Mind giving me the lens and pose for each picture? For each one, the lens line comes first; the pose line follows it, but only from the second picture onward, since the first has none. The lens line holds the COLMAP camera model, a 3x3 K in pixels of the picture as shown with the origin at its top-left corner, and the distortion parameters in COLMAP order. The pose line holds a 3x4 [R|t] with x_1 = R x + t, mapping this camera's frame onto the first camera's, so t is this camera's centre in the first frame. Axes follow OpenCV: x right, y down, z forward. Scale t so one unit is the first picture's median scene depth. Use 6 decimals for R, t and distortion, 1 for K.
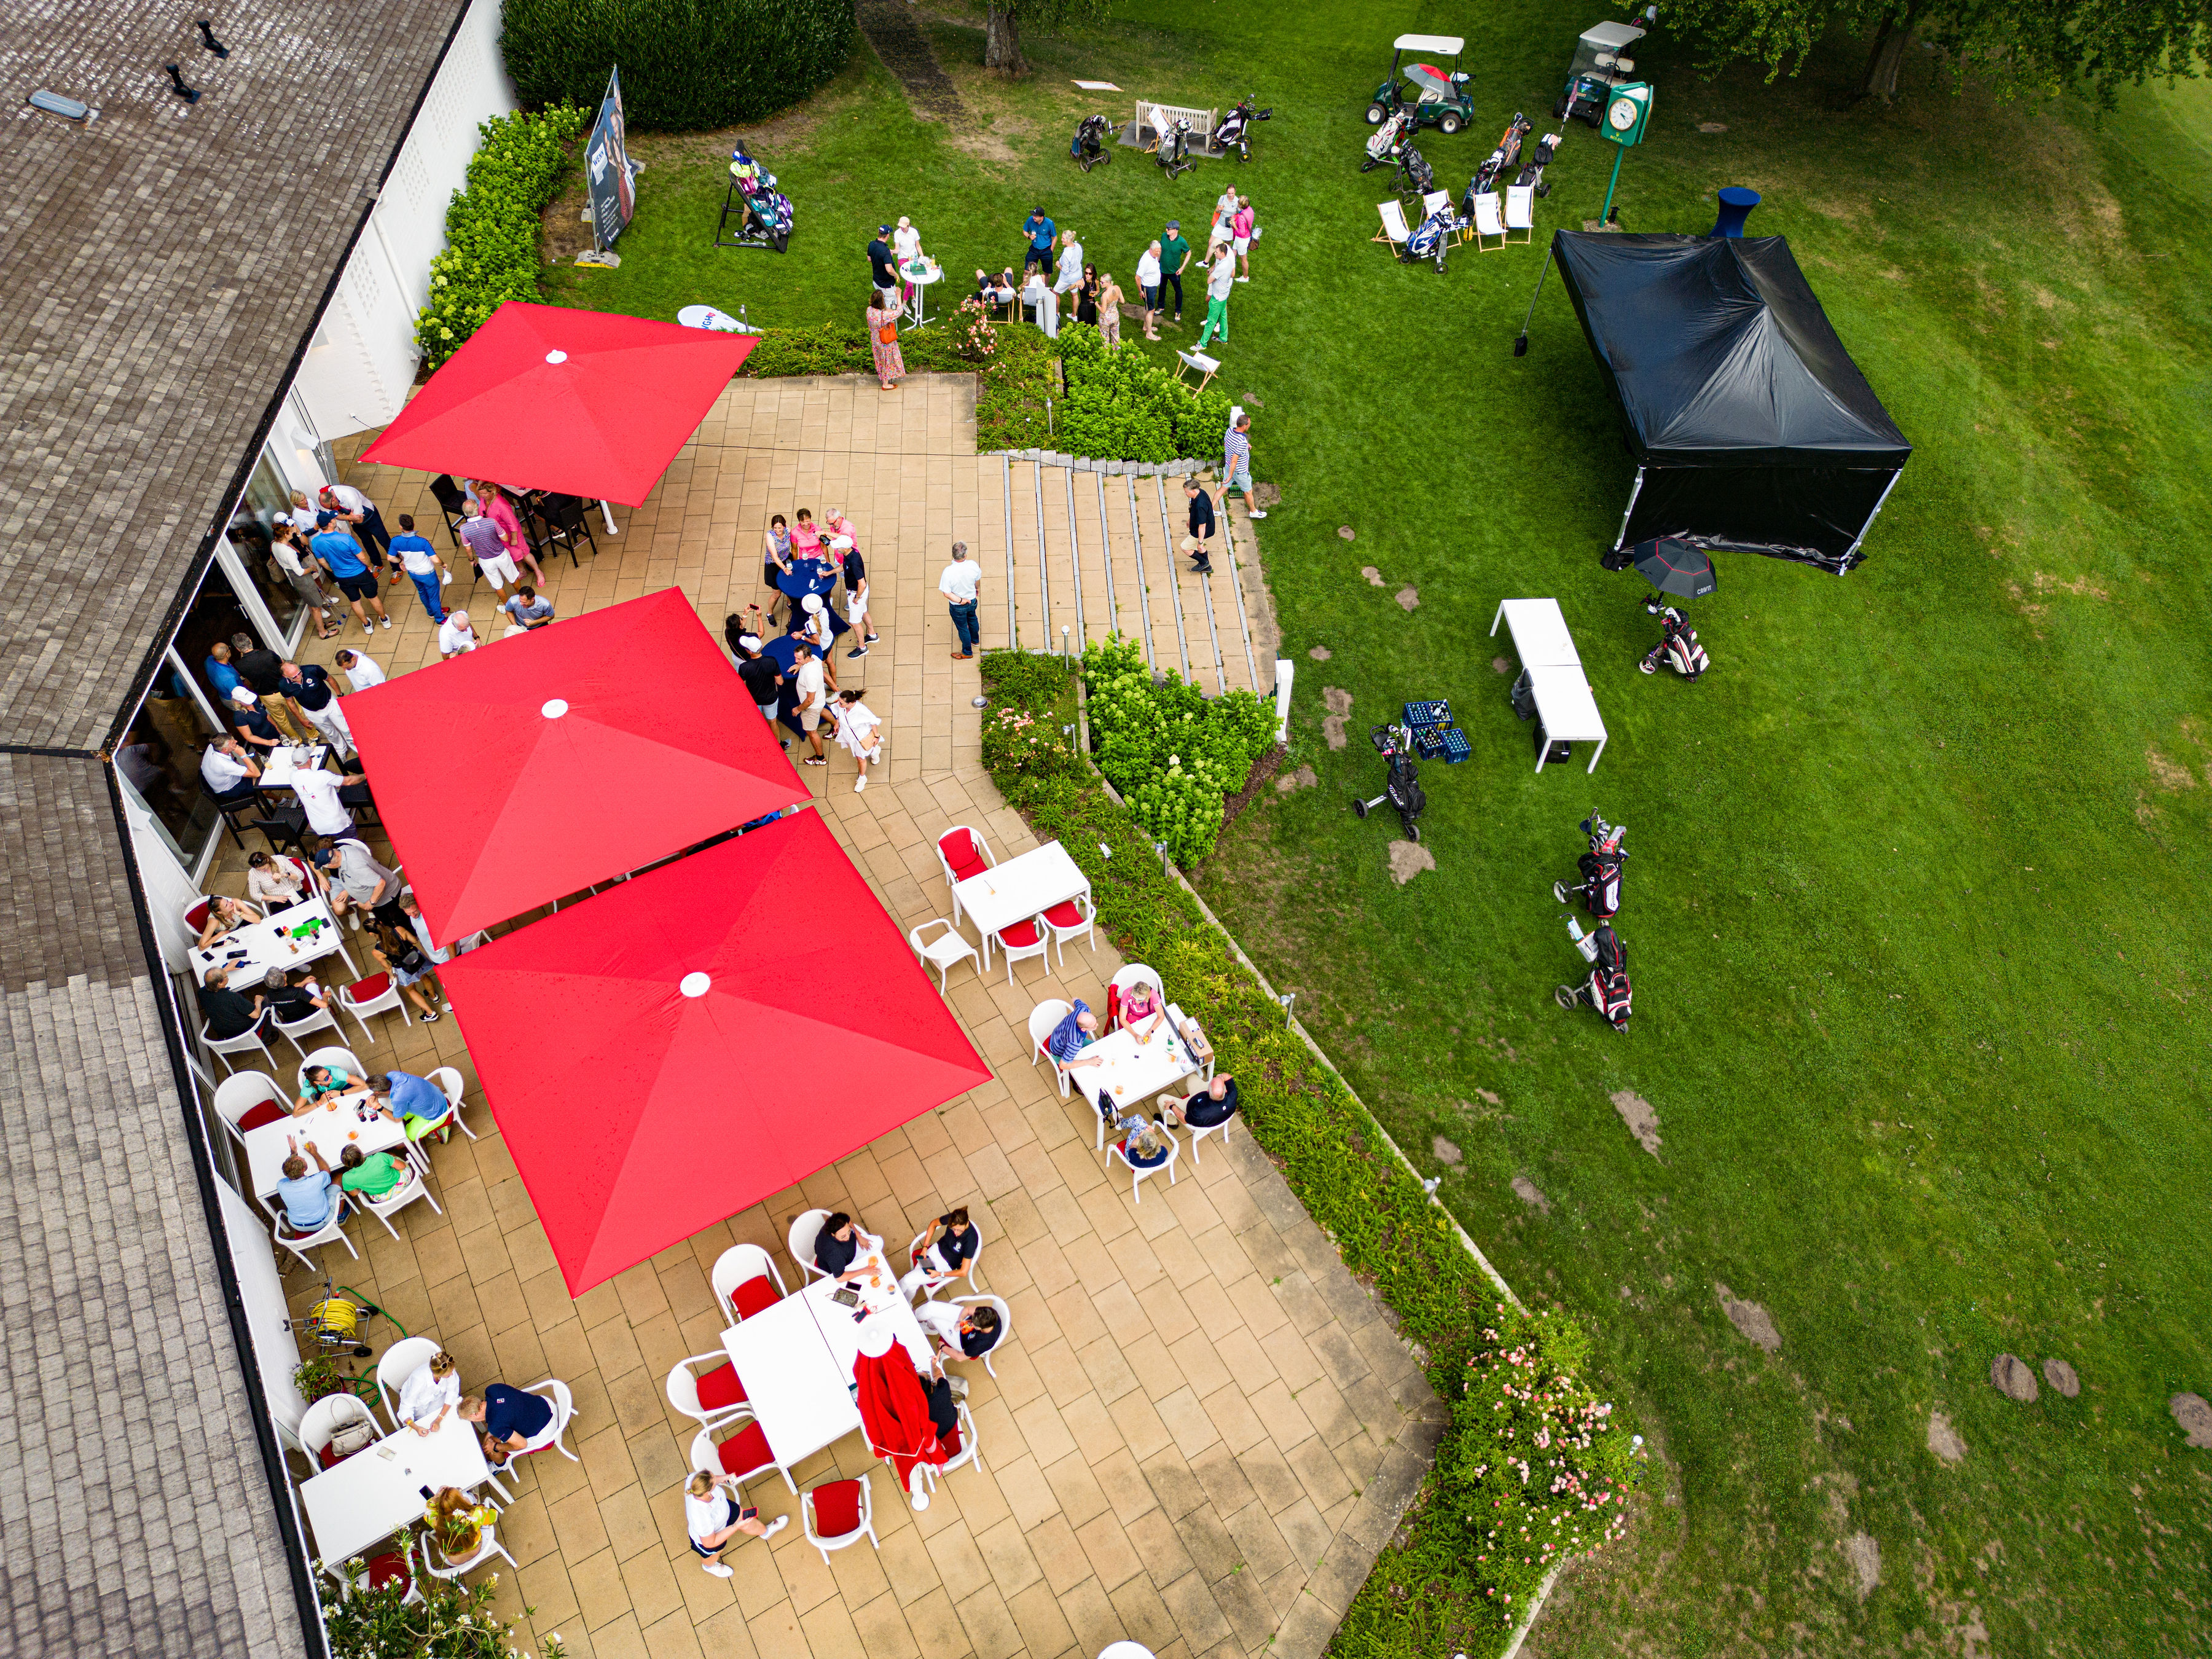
lens RADIAL K [[1550.1, 0, 1106.0], [0, 1550.1, 829.5], [0, 0, 1]] dist [0.065889, -0.054808]
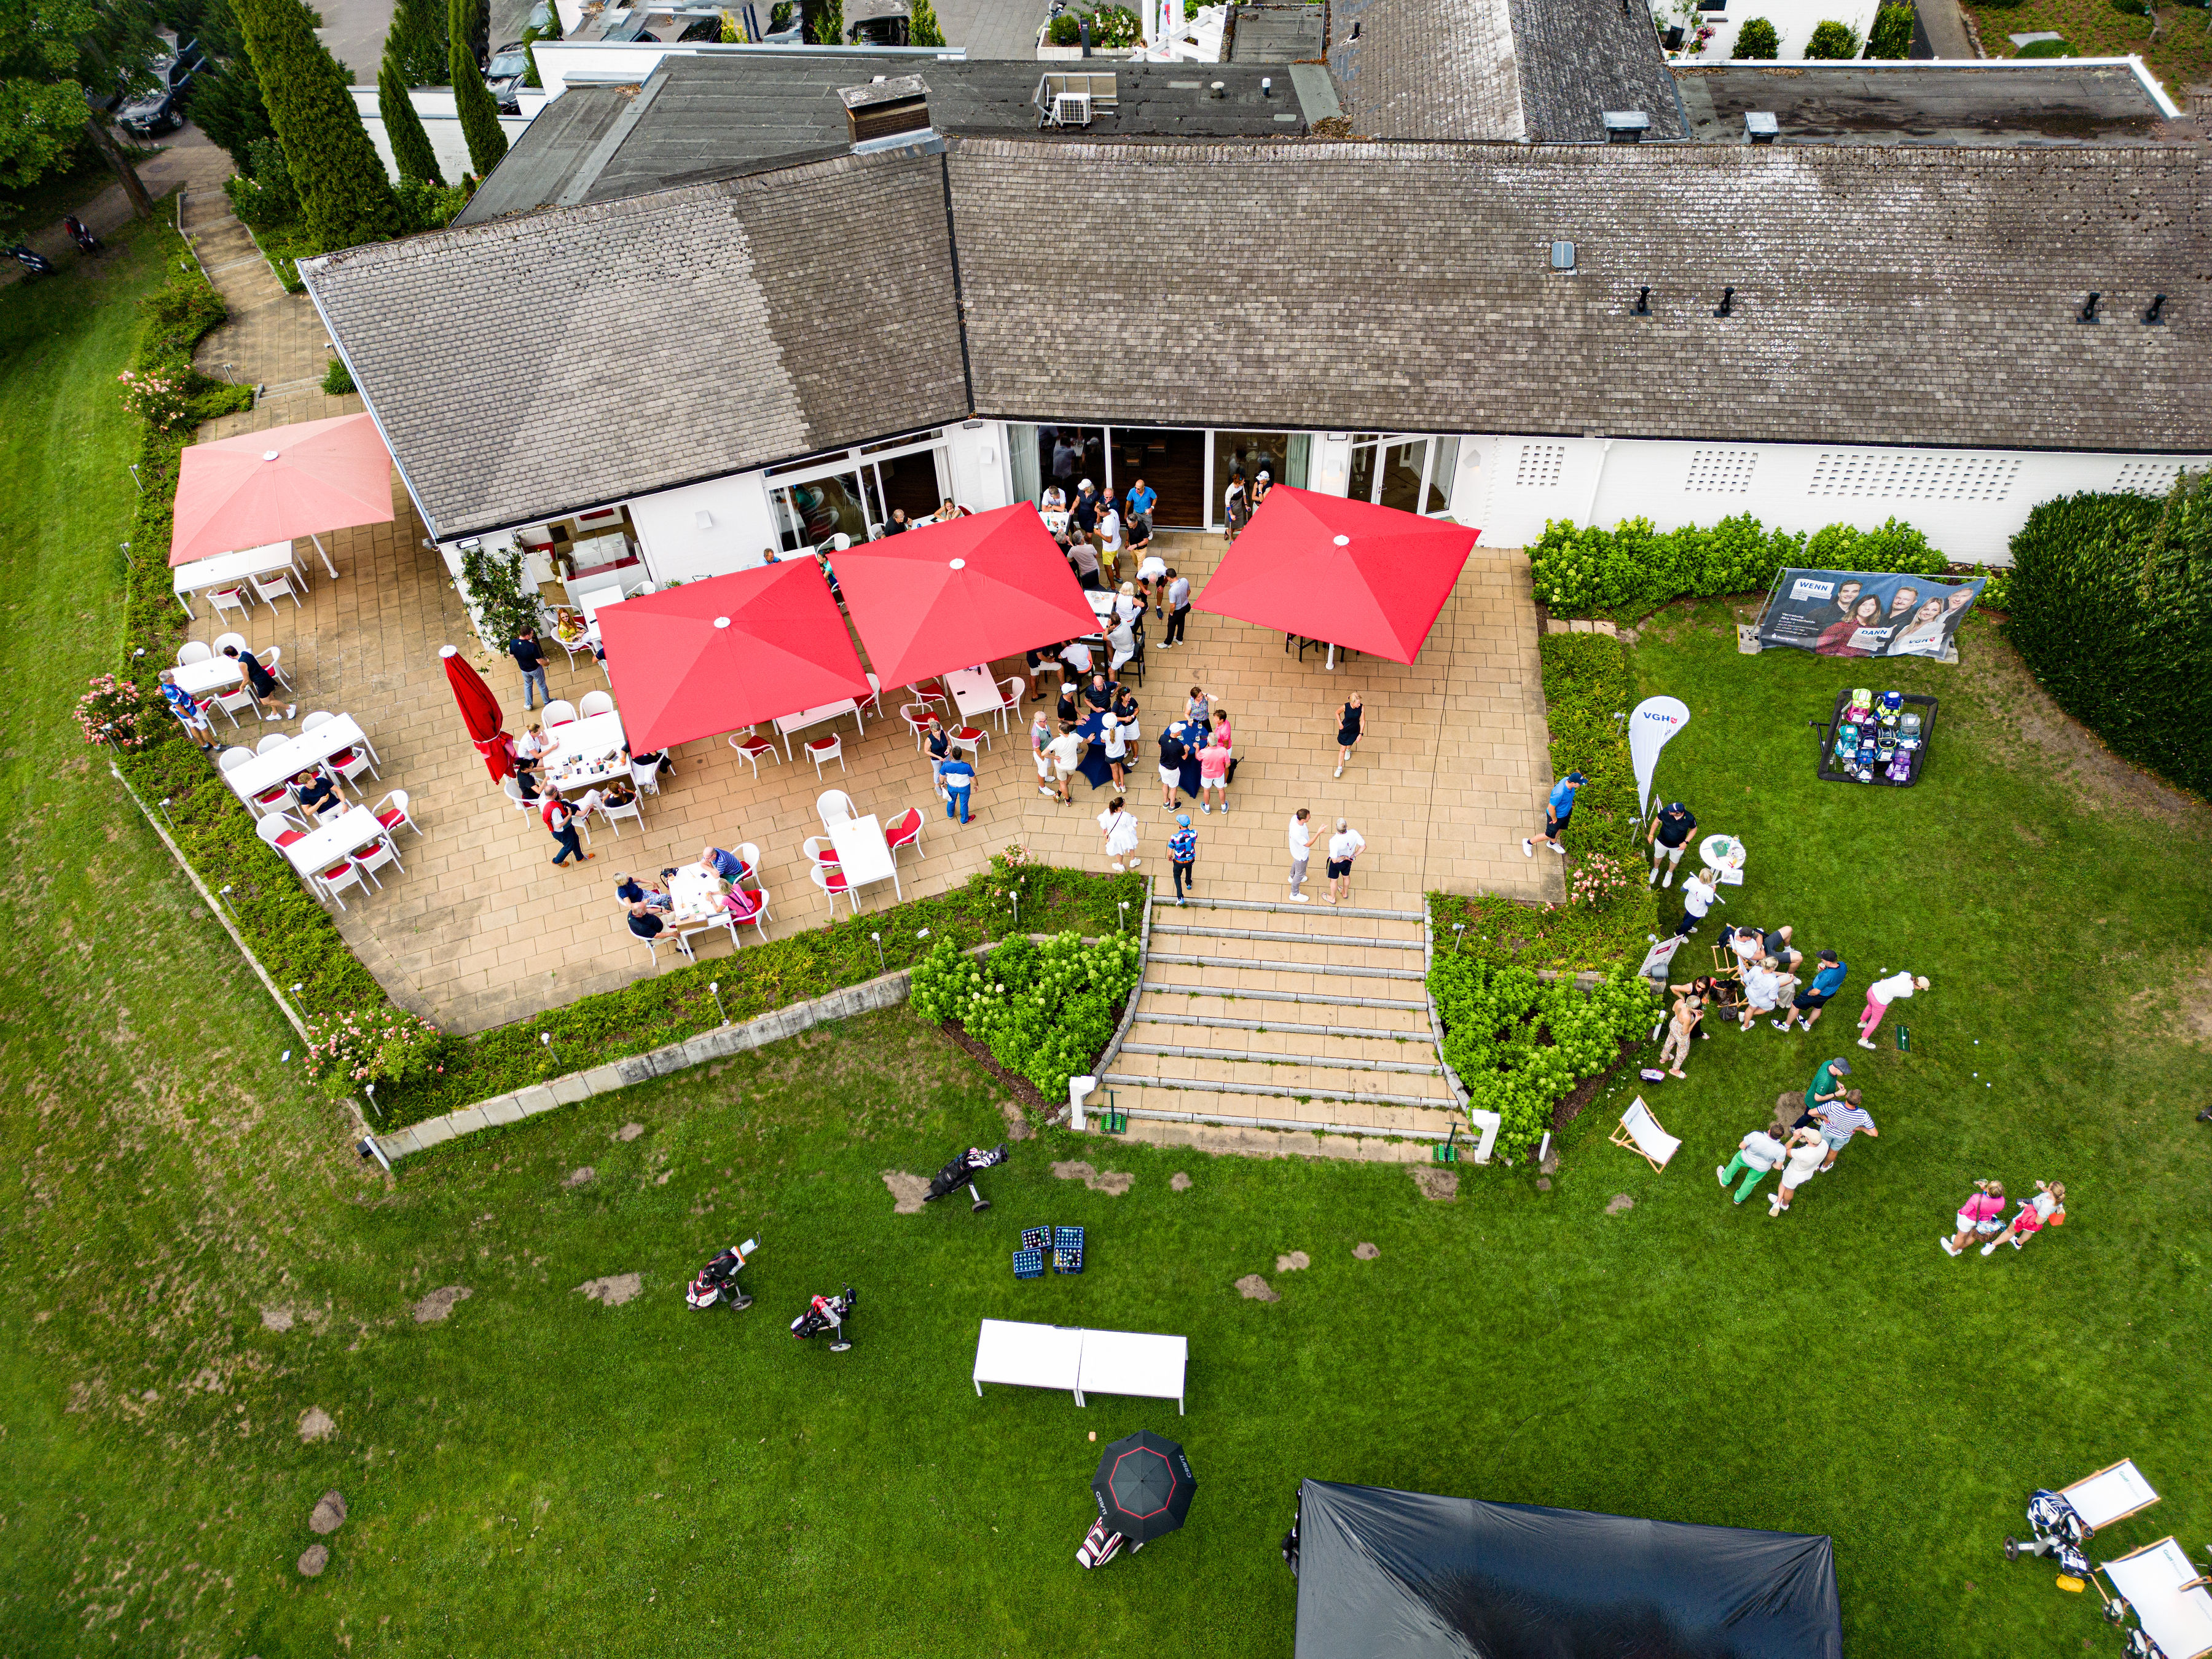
lens RADIAL K [[1550.1, 0, 1106.0], [0, 1550.1, 829.5], [0, 0, 1]] dist [0.065889, -0.054808]
pose [[-0.176371, 0.736454, -0.653092, 0.816919], [-0.722712, 0.353566, 0.593868, -0.973059], [0.668267, 0.576738, 0.469885, 0.459927]]
